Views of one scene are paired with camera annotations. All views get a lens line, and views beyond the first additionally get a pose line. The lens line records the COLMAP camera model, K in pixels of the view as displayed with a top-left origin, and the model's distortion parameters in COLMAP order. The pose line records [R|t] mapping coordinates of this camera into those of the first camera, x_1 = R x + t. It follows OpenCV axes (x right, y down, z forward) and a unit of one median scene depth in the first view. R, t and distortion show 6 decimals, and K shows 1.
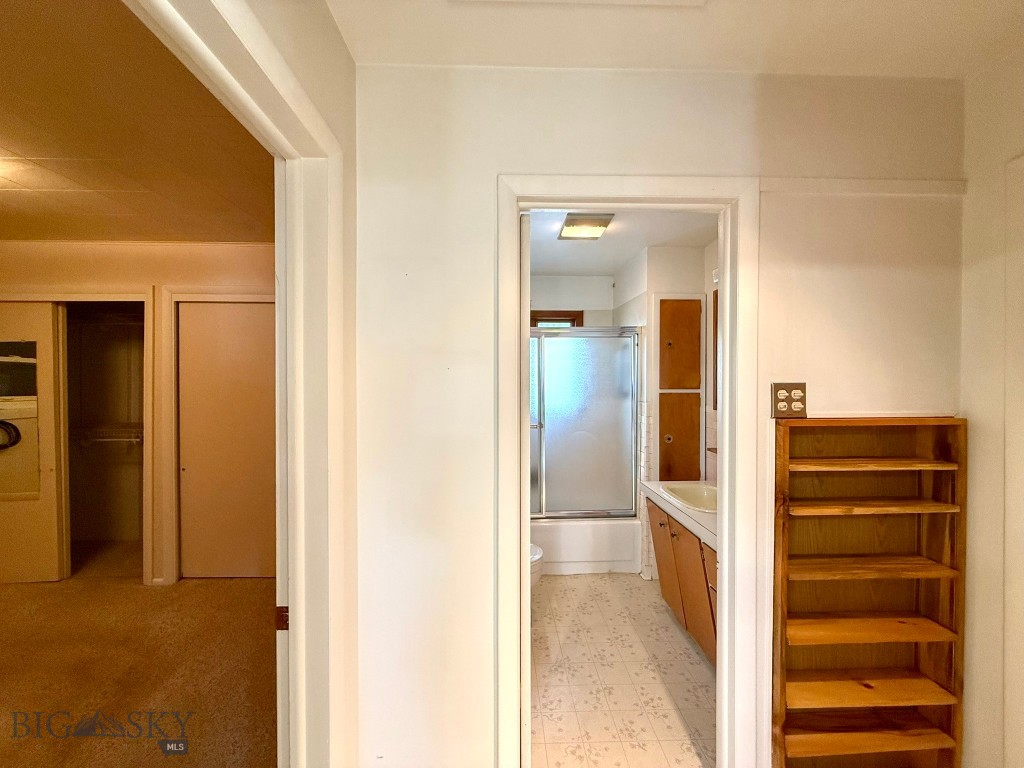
lens RADIAL K [[416.0, 0, 511.9], [0, 416.0, 384.6], [0, 0, 1]] dist [0.001330, 0.001384]
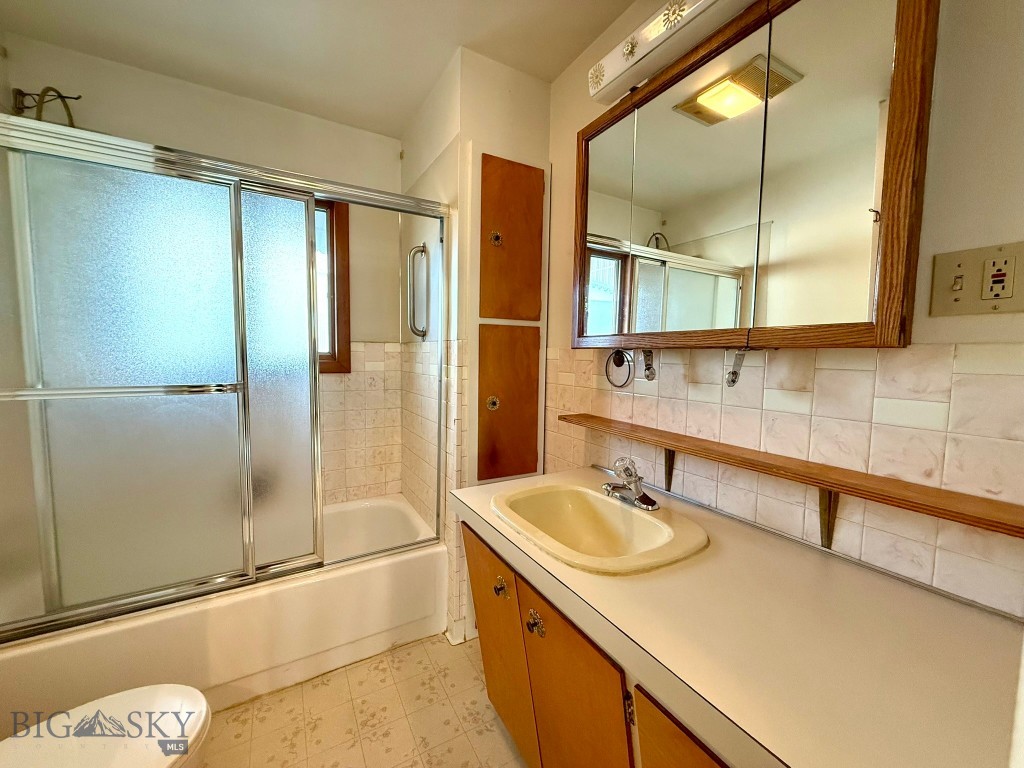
lens RADIAL K [[416.0, 0, 512.9], [0, 416.0, 381.6], [0, 0, 1]] dist [0.001330, 0.001384]
pose [[0.886669, -0.017693, 0.462067, 0.129784], [-0.011534, 0.998111, 0.060351, 0.063589], [-0.462261, -0.058841, 0.884789, 0.467501]]
